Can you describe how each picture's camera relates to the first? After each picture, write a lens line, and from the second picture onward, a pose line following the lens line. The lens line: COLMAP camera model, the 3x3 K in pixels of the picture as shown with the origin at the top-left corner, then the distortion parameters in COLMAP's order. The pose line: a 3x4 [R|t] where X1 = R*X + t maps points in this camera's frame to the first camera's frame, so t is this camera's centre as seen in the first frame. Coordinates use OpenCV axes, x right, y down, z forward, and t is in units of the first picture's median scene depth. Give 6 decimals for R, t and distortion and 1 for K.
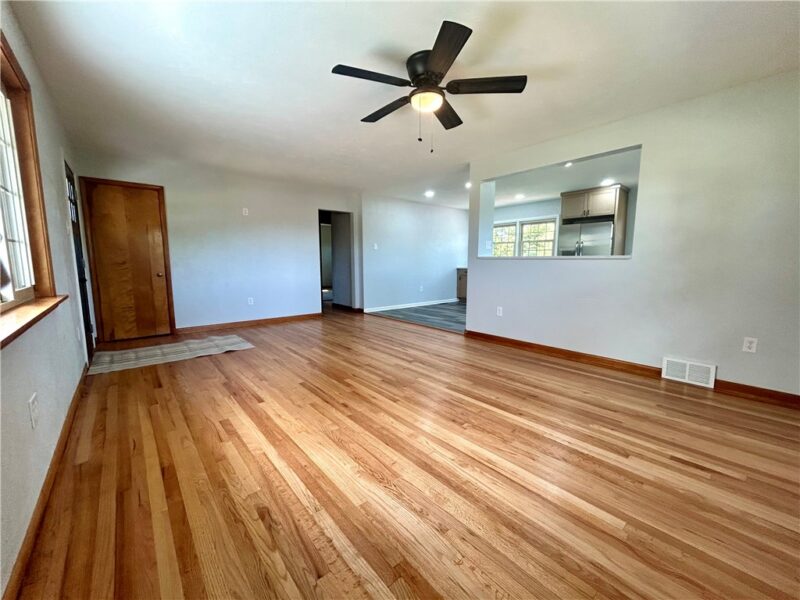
lens RADIAL K [[322.8, 0, 400.8], [0, 322.8, 299.7], [0, 0, 1]] dist [-0.003073, 0.000507]
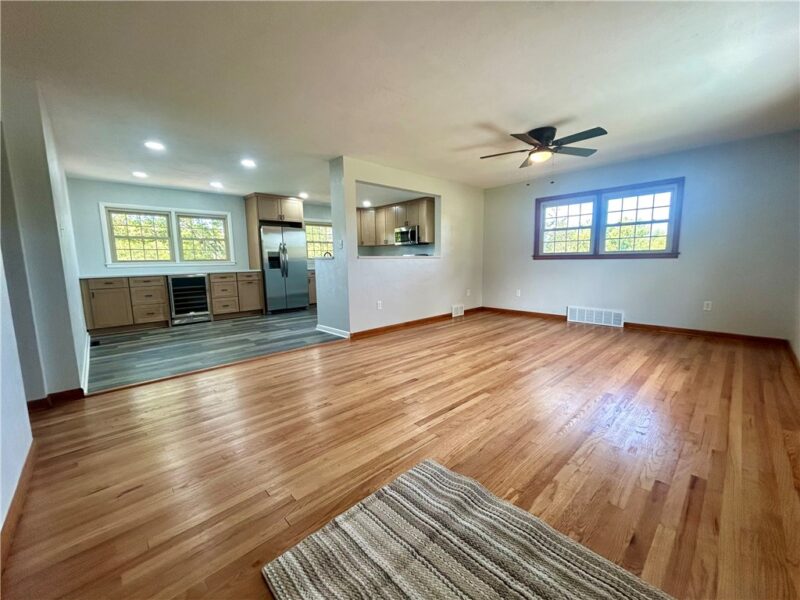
lens RADIAL K [[322.8, 0, 396.8], [0, 322.8, 301.5], [0, 0, 1]] dist [-0.003073, 0.000507]
pose [[-0.042607, -0.130386, 0.990547, -1.015575], [0.135272, 0.981565, 0.135022, -0.151063], [-0.989892, 0.139747, -0.024184, 1.214947]]
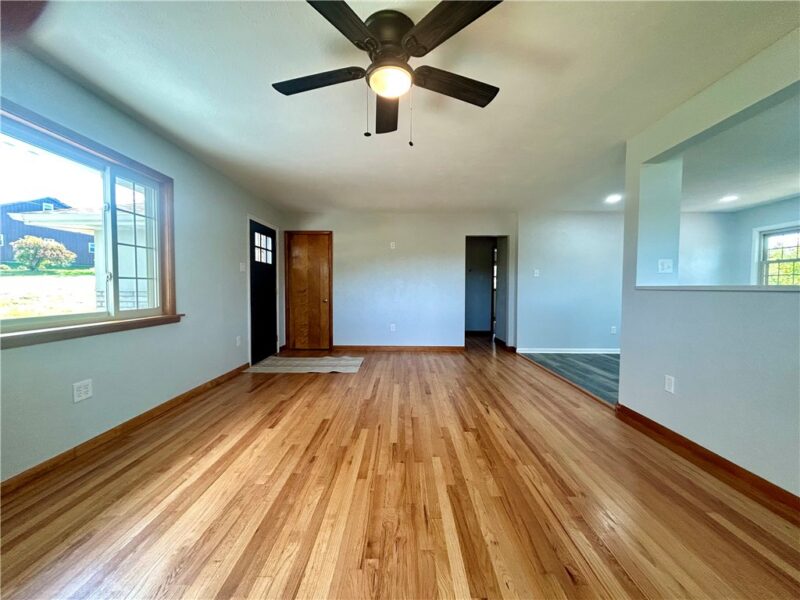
lens RADIAL K [[322.8, 0, 402.1], [0, 322.8, 301.3], [0, 0, 1]] dist [-0.003073, 0.000507]
pose [[0.756156, 0.029307, -0.653734, 0.399173], [-0.082654, 0.995273, -0.050986, -0.049265], [0.649150, 0.092588, 0.755005, 0.334981]]
